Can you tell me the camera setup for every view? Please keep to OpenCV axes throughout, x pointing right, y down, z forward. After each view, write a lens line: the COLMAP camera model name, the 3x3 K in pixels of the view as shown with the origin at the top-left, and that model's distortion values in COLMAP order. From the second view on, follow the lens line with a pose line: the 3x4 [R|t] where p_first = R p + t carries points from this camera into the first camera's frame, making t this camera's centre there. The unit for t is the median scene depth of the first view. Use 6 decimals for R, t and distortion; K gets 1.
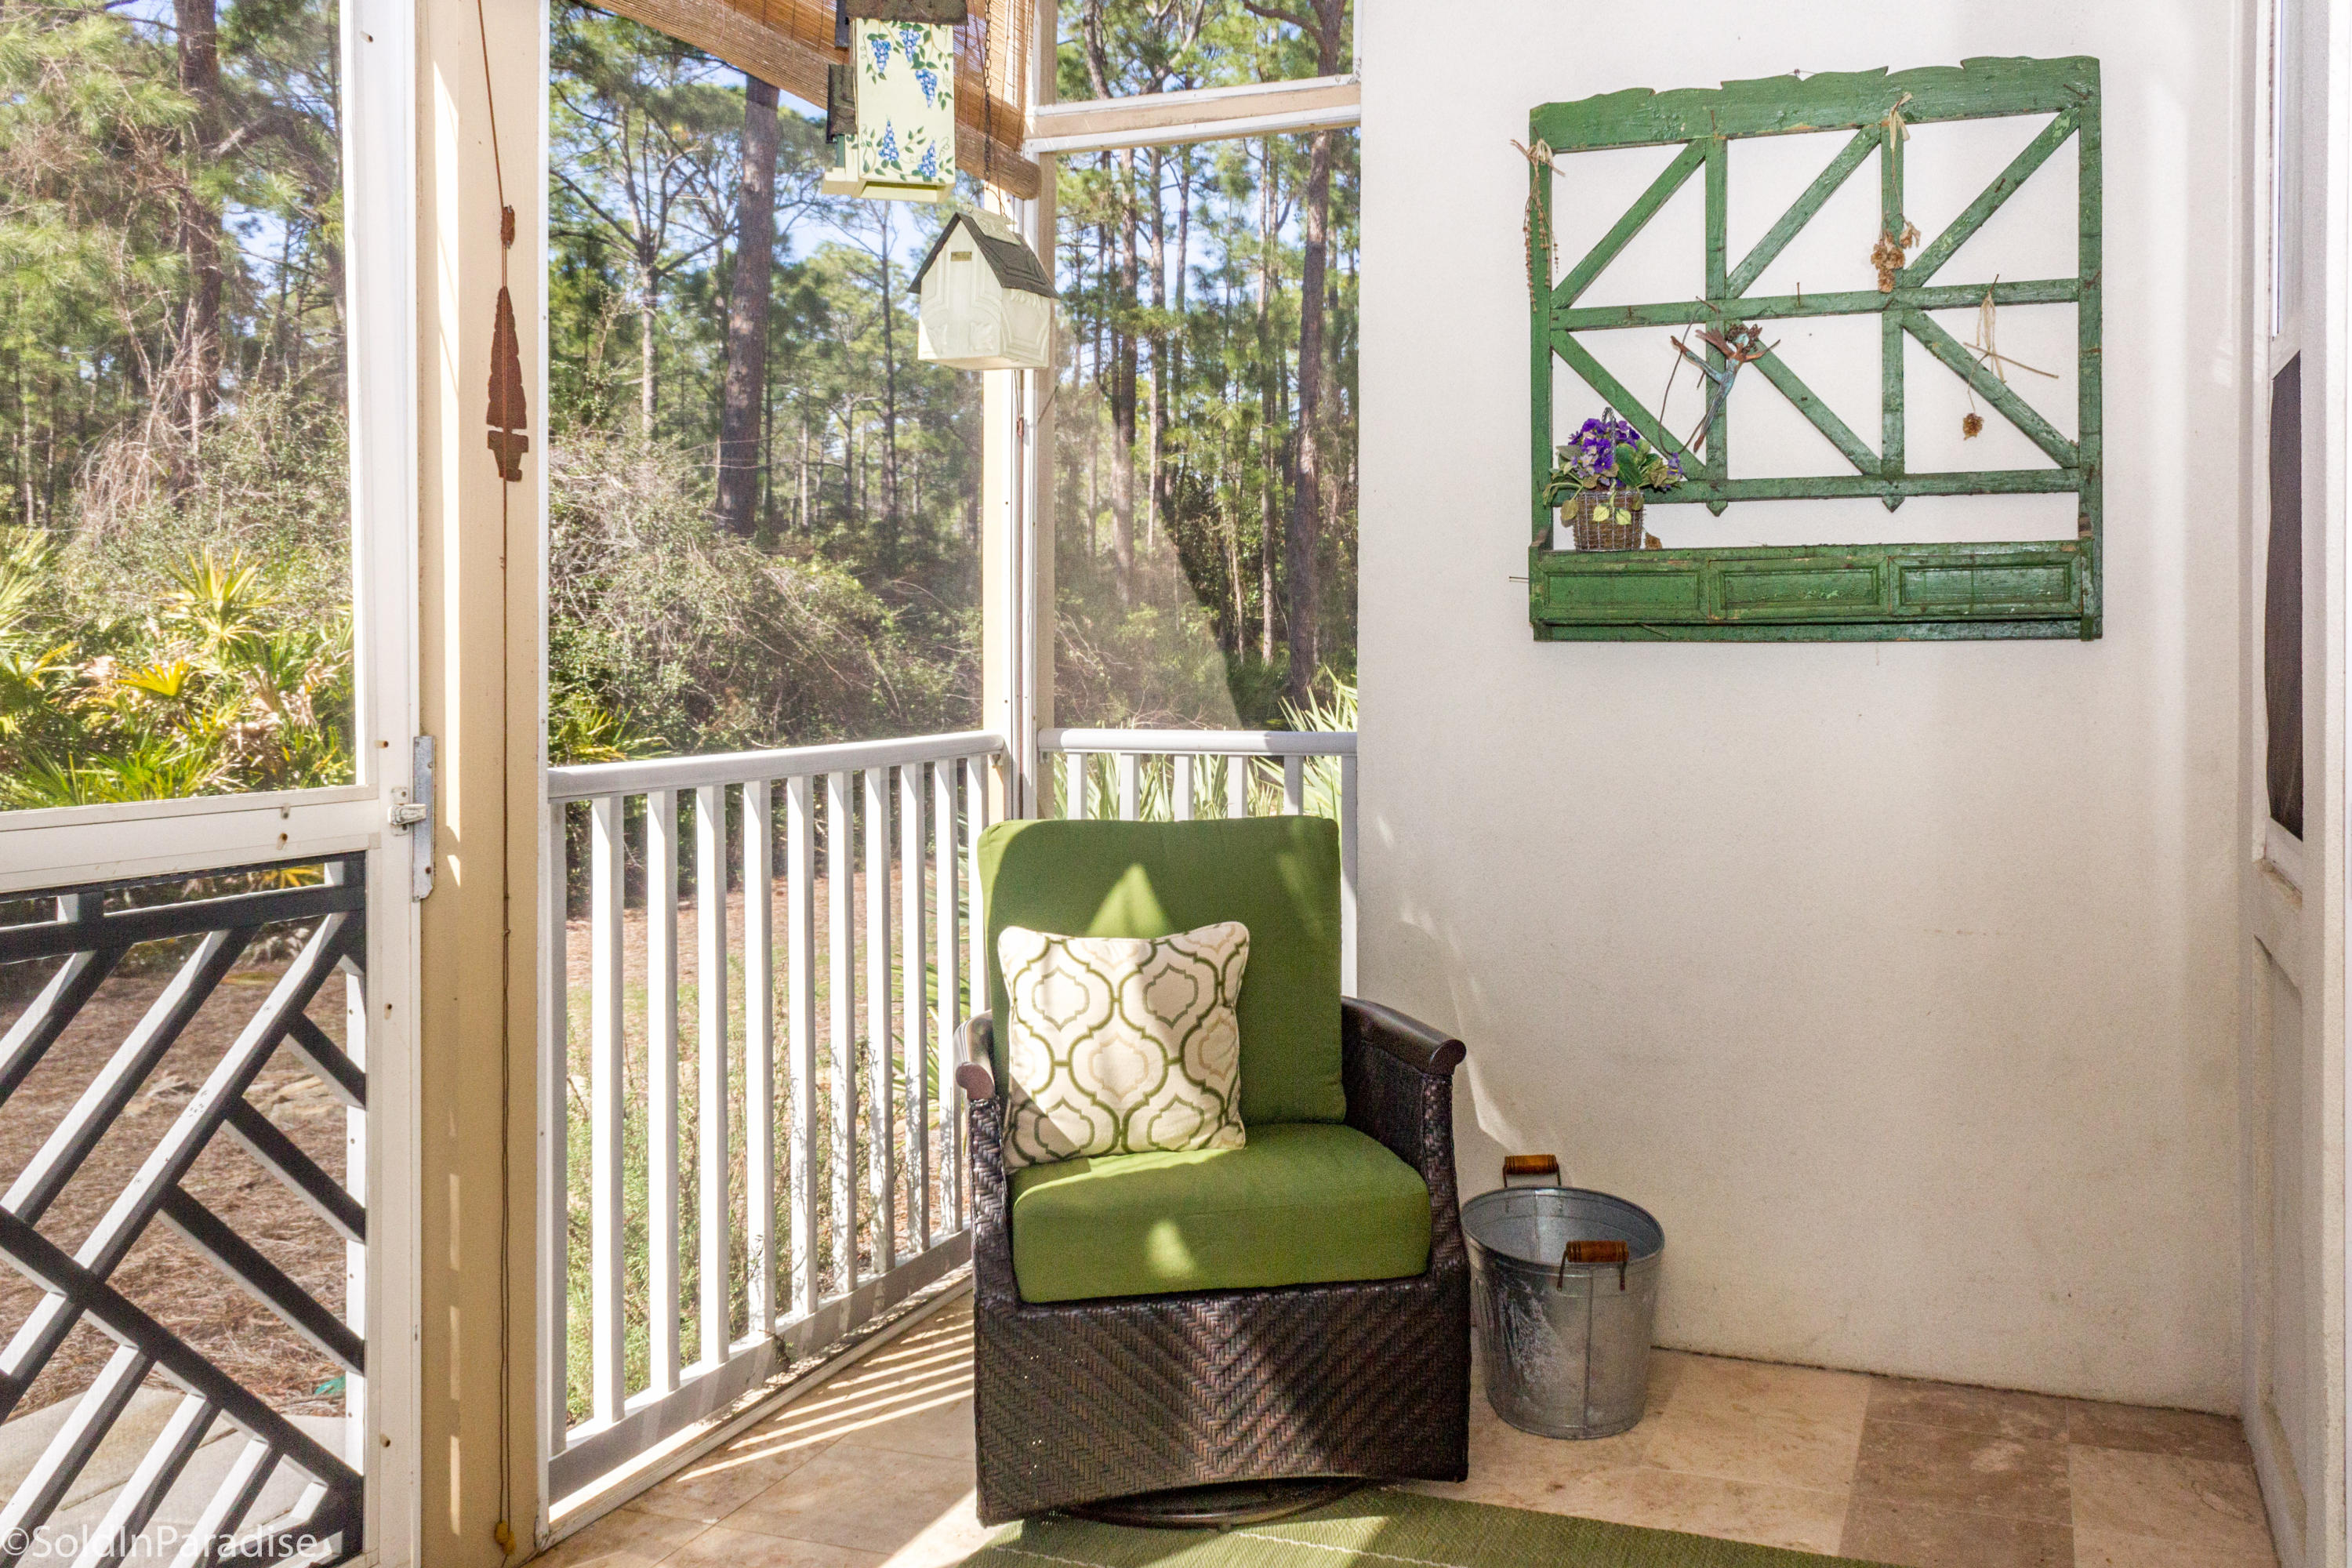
lens RADIAL K [[1941.5, 0, 1143.9], [0, 1941.5, 759.2], [0, 0, 1]] dist [0.047136, -0.008931]
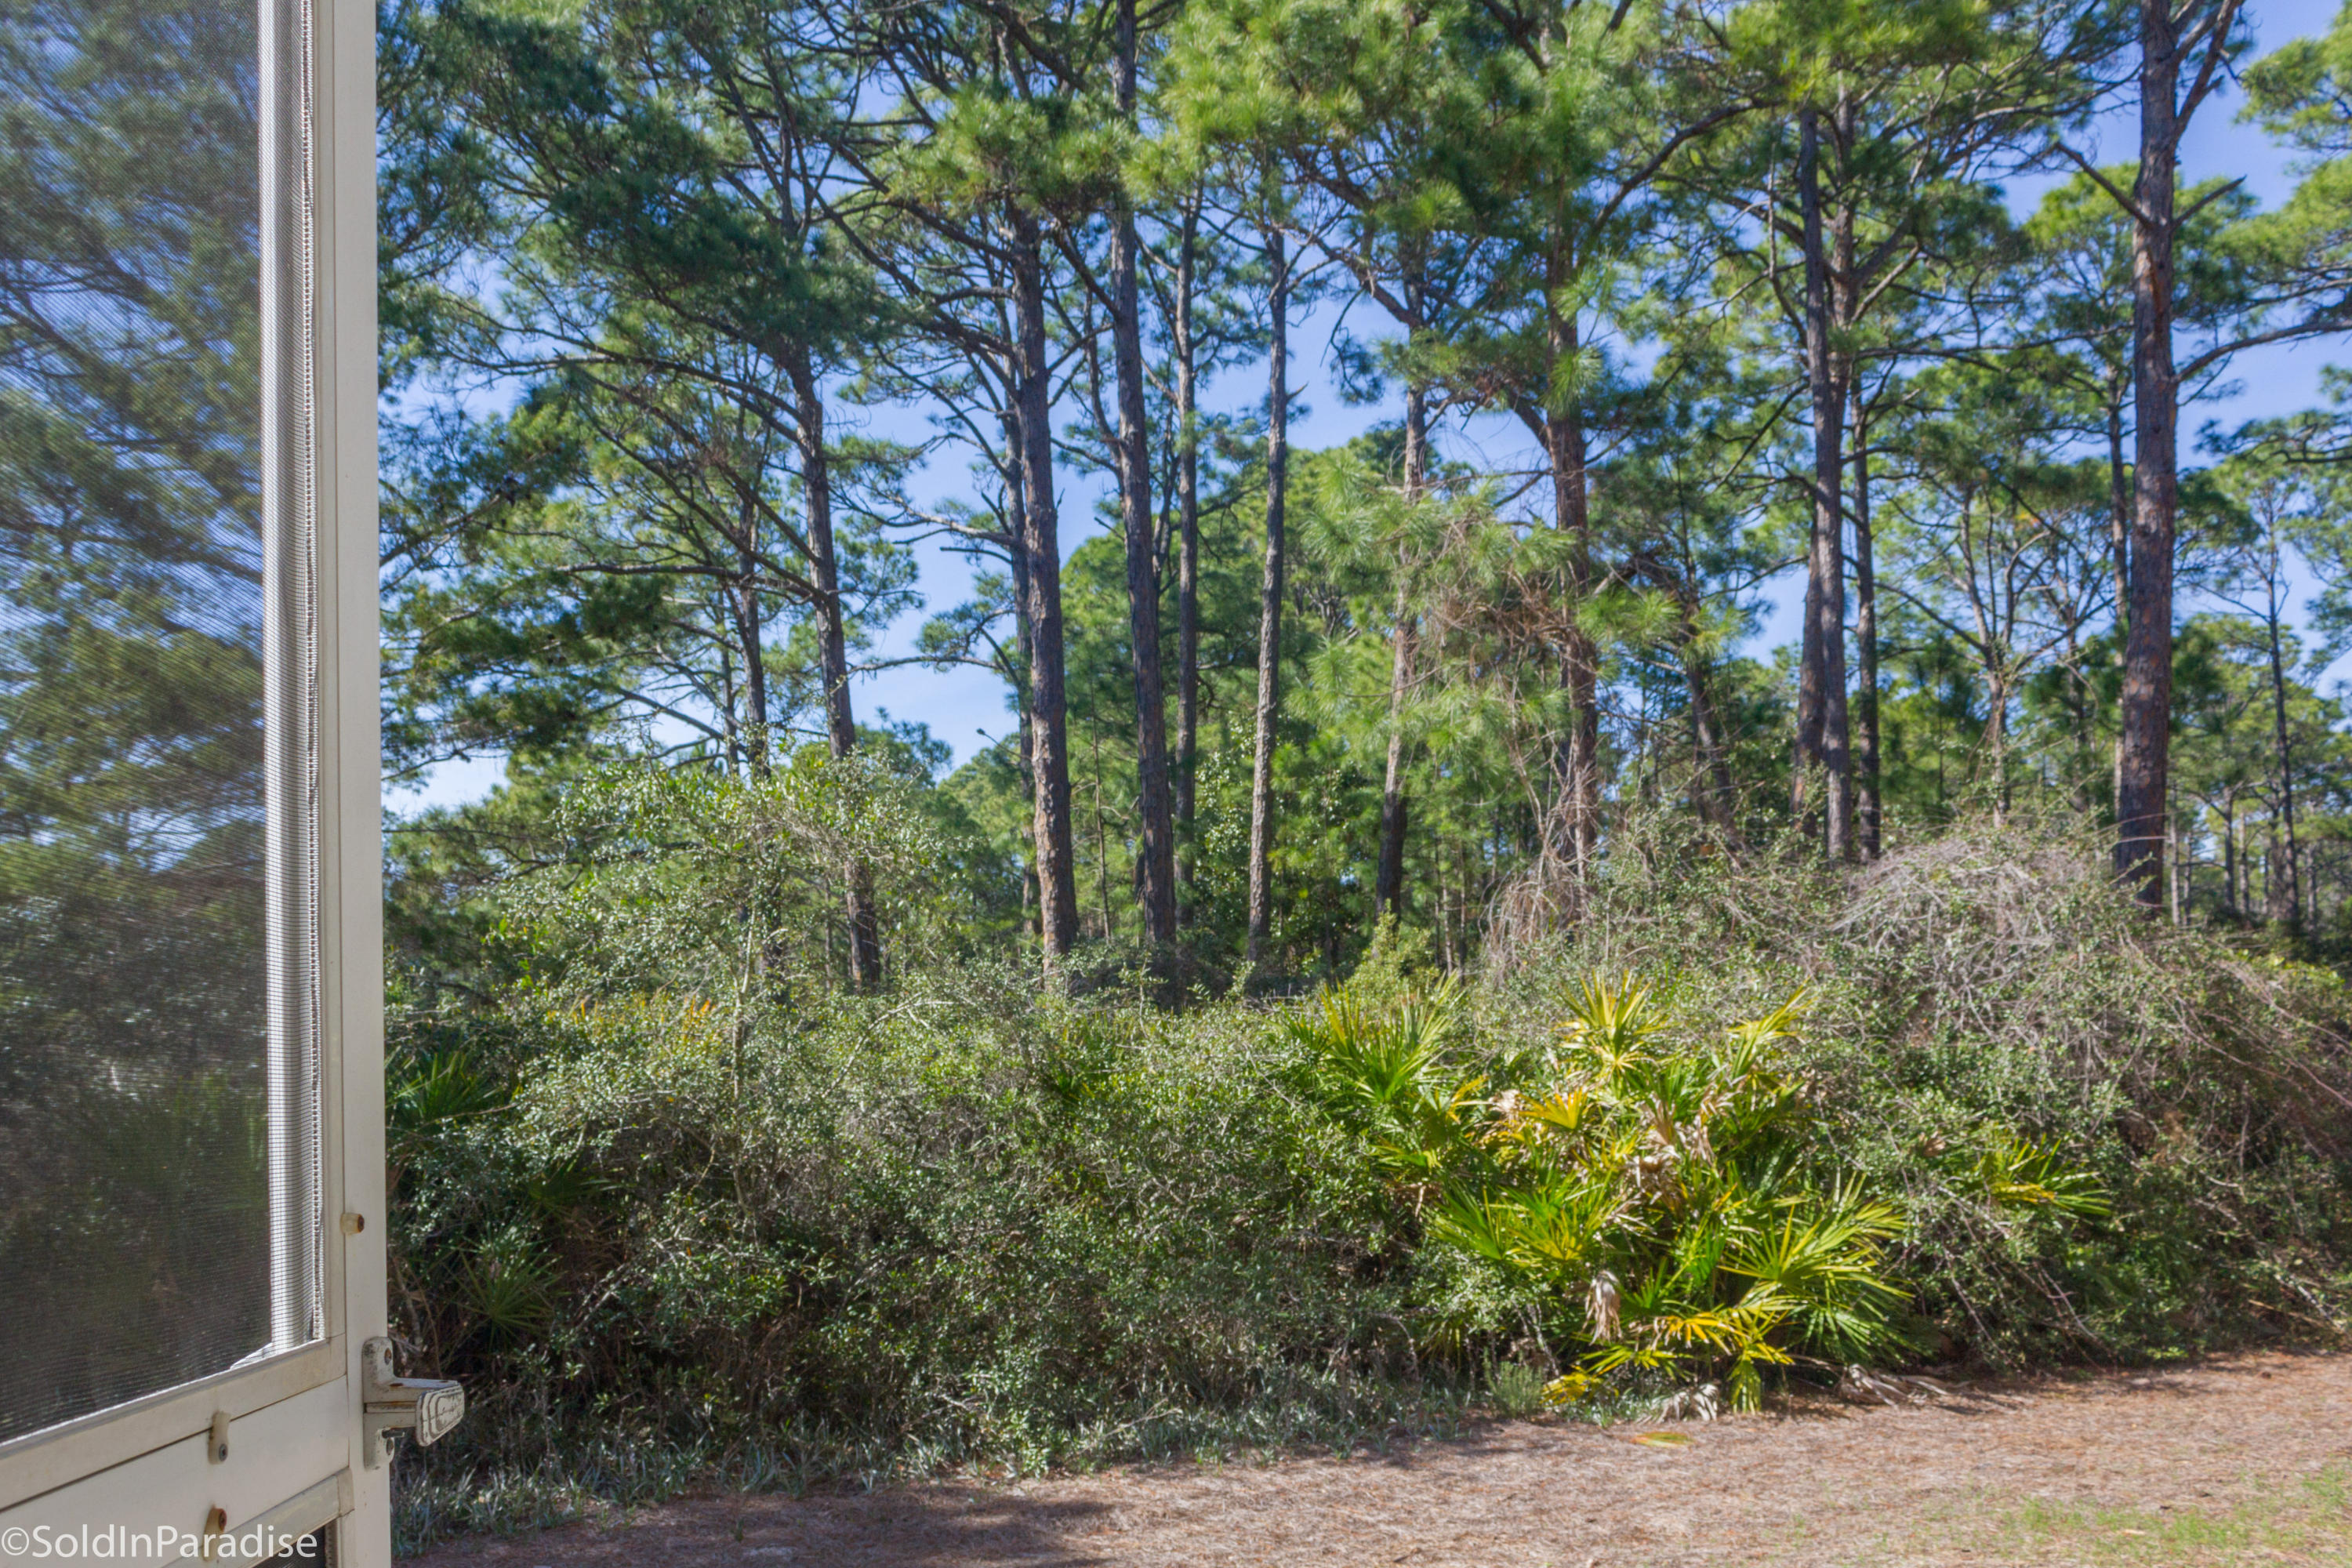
lens RADIAL K [[1898.0, 0, 1194.2], [0, 1898.0, 727.5], [0, 0, 1]] dist [0.053943, -0.039642]
pose [[0.797668, -0.138647, -0.586944, -0.053803], [-0.003871, 0.972019, -0.234869, -0.002440], [0.603085, 0.189620, 0.774812, 0.100133]]
